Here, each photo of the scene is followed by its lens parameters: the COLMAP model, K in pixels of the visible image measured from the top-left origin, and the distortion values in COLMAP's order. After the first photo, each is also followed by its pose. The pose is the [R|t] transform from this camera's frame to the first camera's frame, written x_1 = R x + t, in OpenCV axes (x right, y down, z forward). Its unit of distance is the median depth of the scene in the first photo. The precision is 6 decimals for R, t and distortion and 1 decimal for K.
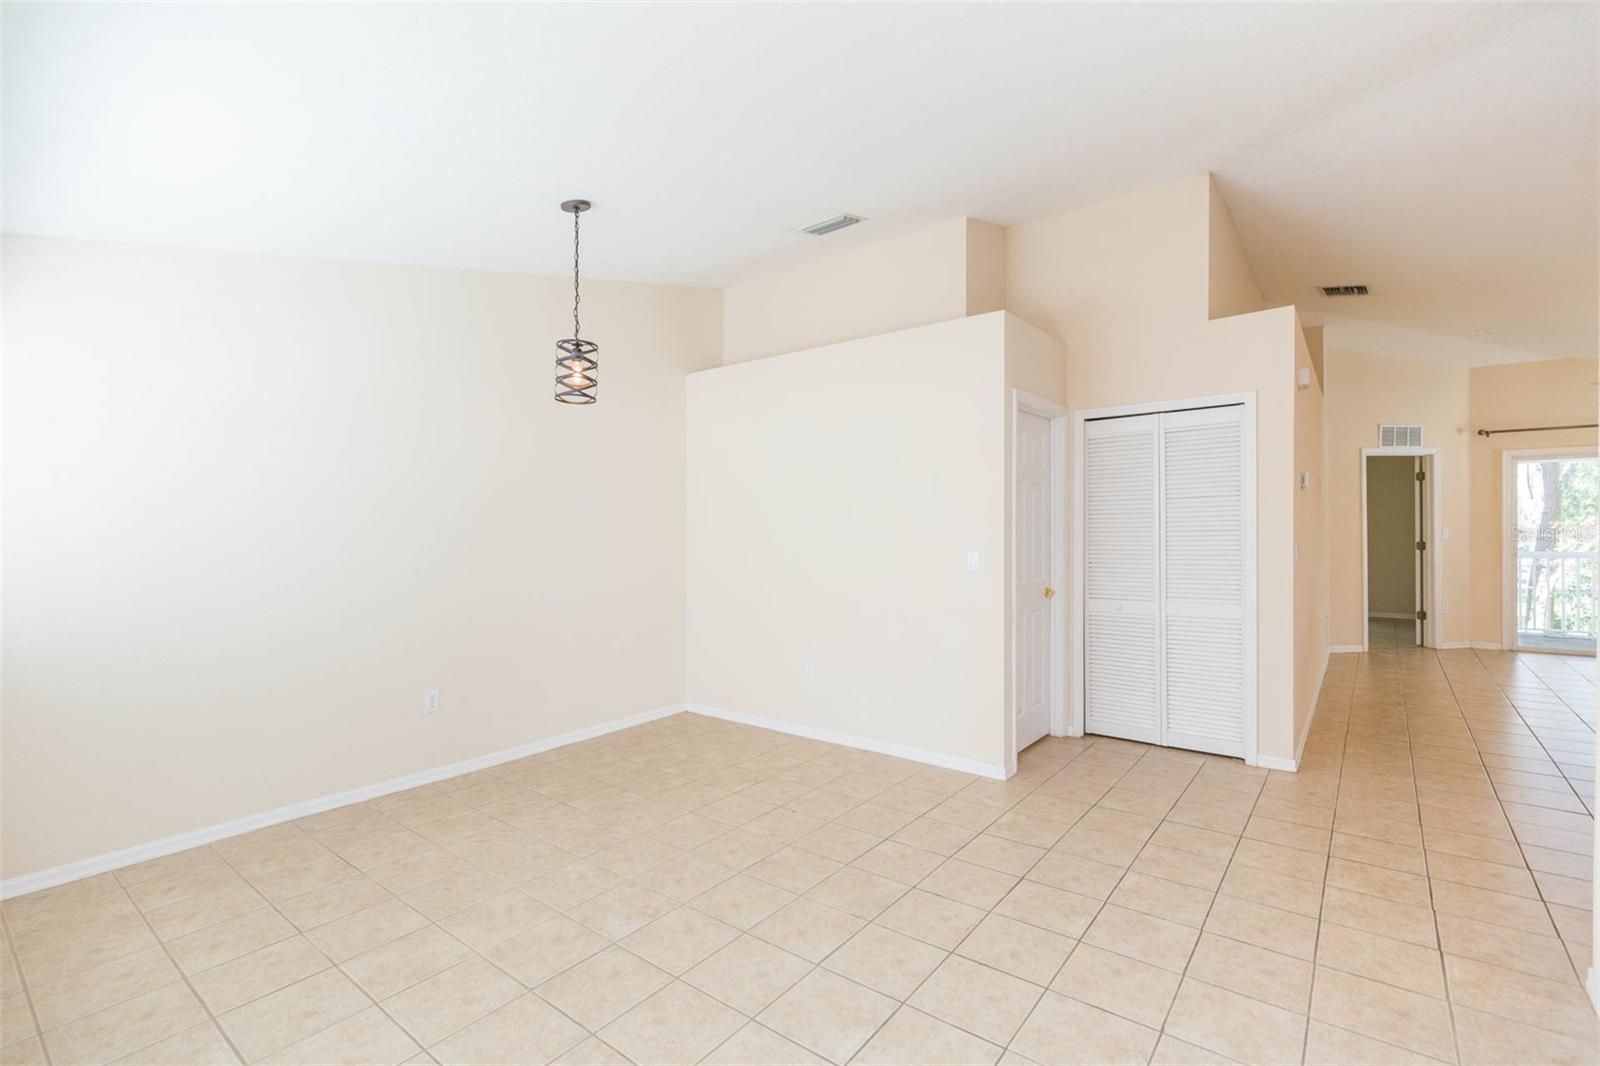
lens RADIAL K [[726.5, 0, 808.7], [0, 726.5, 528.3], [0, 0, 1]] dist [0.007762, -0.000005]
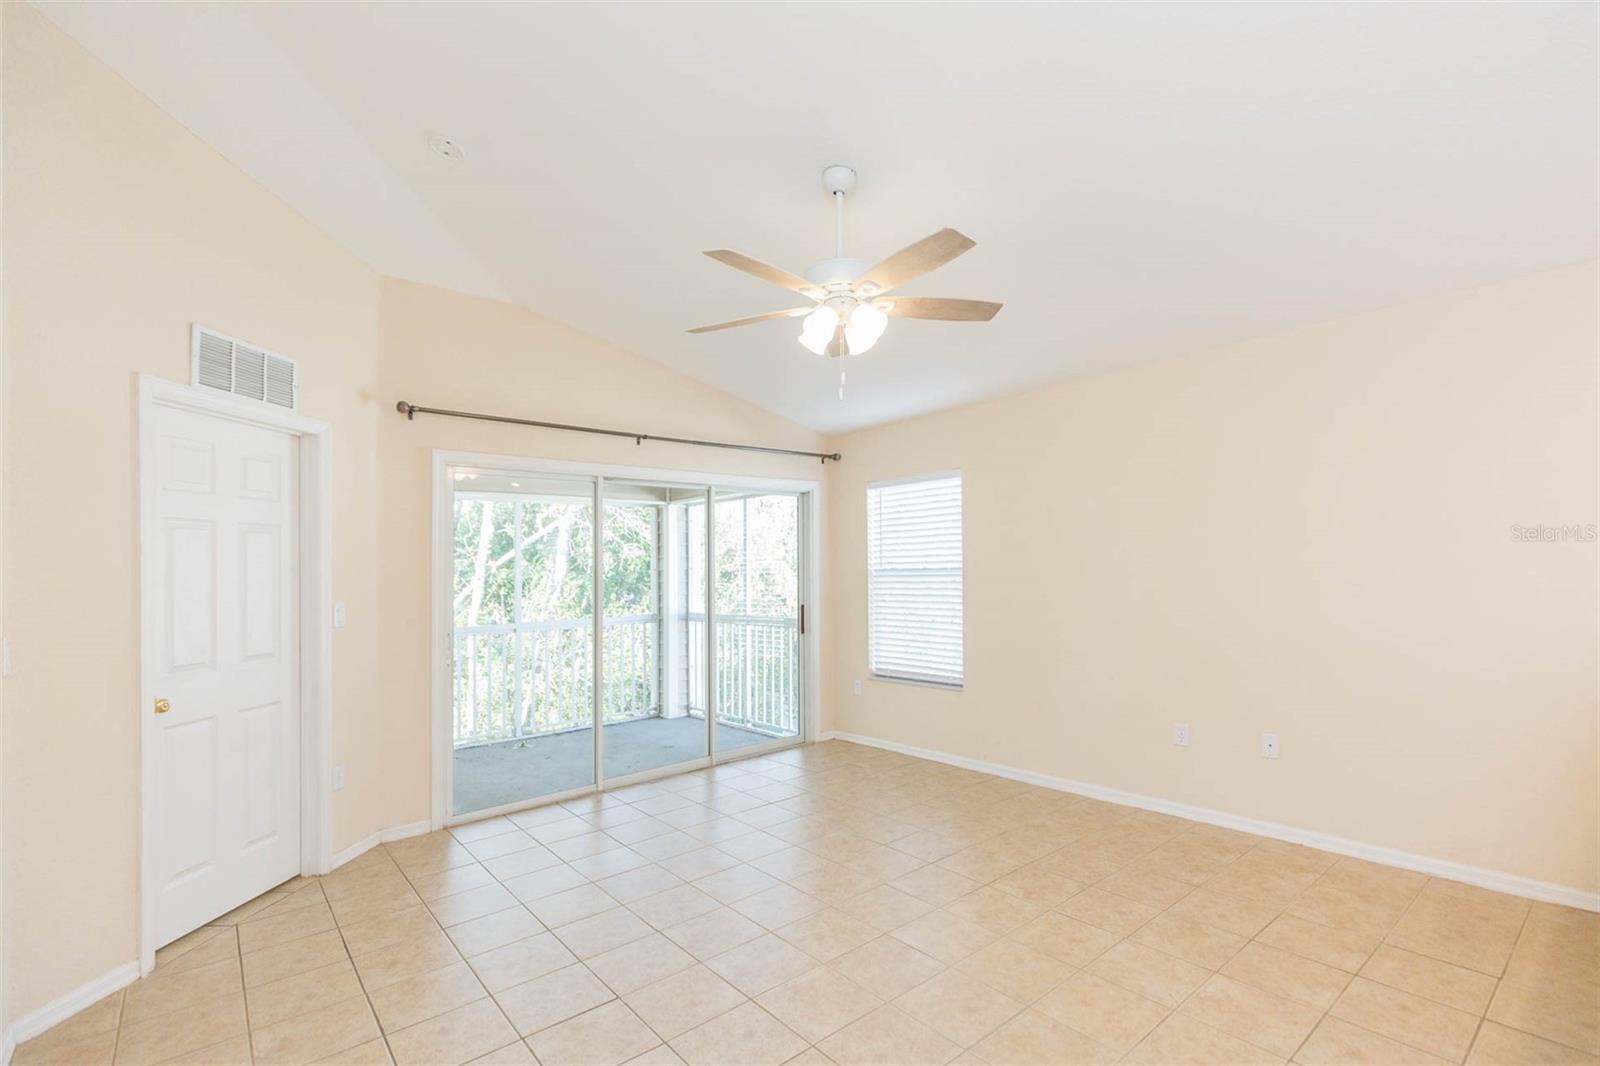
lens RADIAL K [[726.5, 0, 804.9], [0, 726.5, 548.4], [0, 0, 1]] dist [0.007762, -0.000005]
pose [[0.205549, 0.035499, 0.978003, 0.580084], [0.035038, 0.998434, -0.043605, -0.004298], [-0.978019, 0.043230, 0.203983, 0.744472]]
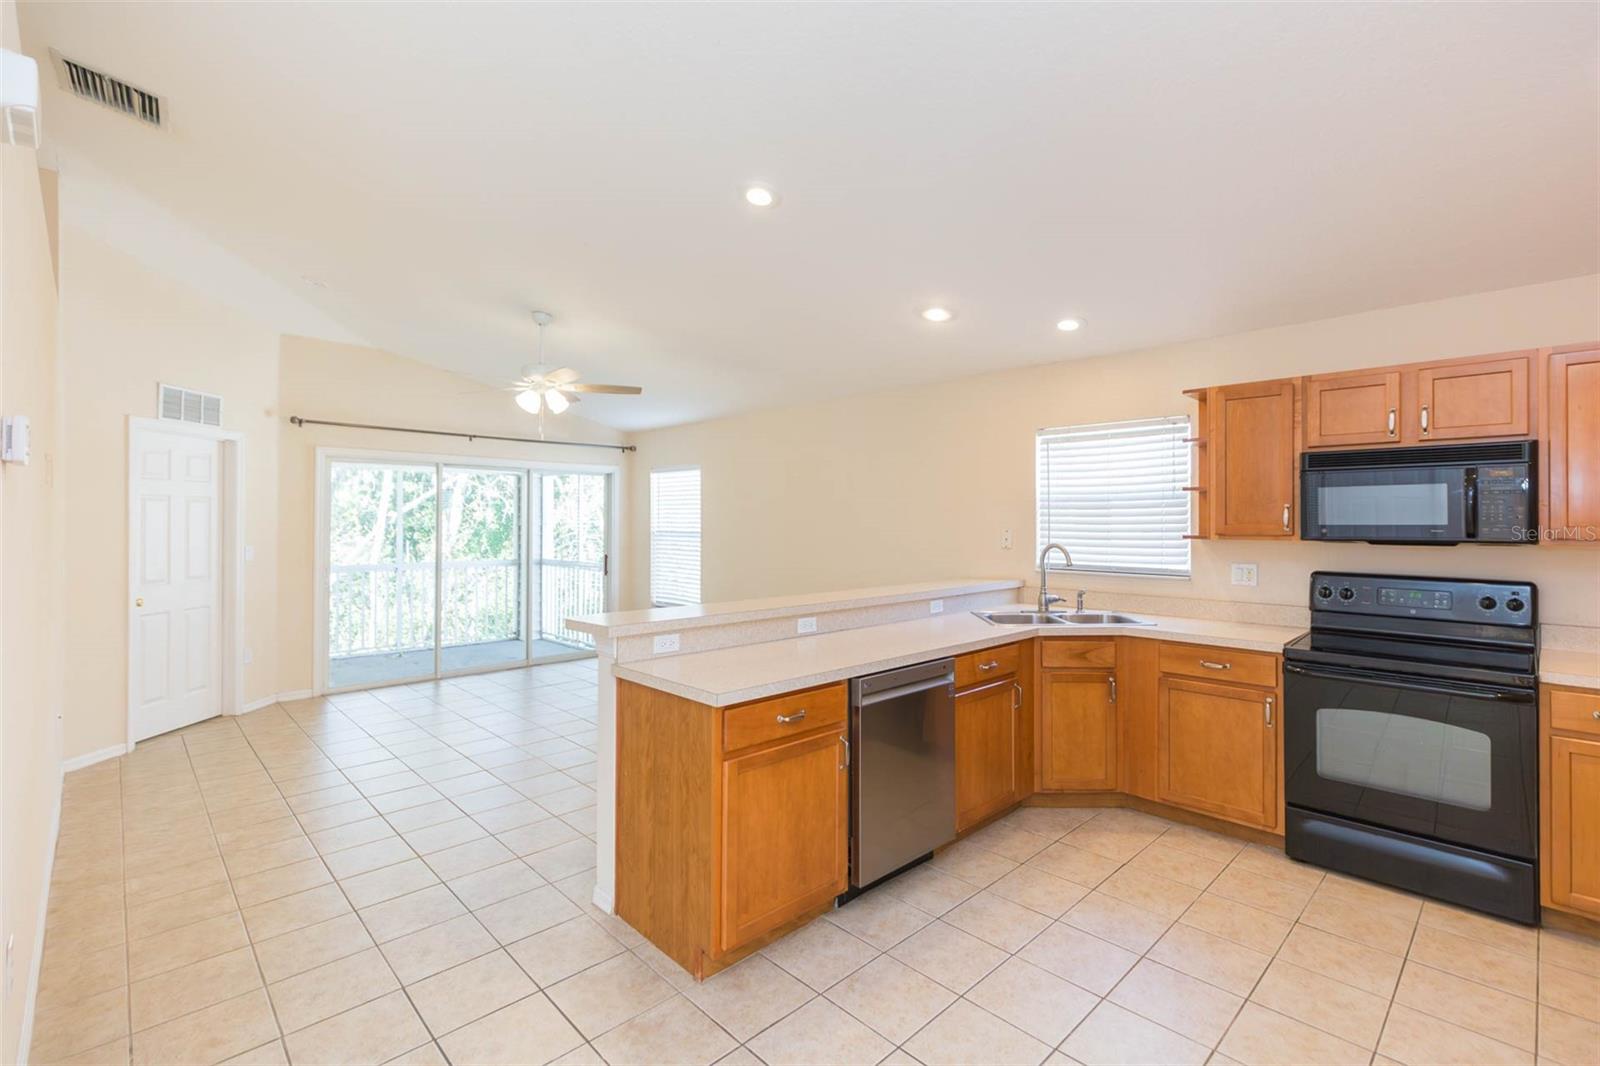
lens RADIAL K [[726.5, 0, 804.6], [0, 726.5, 520.0], [0, 0, 1]] dist [0.007762, -0.000005]
pose [[0.140182, 0.013451, 0.990034, 0.279934], [0.007575, 0.999864, -0.014658, -0.012312], [-0.990097, 0.009555, 0.140061, 0.426069]]
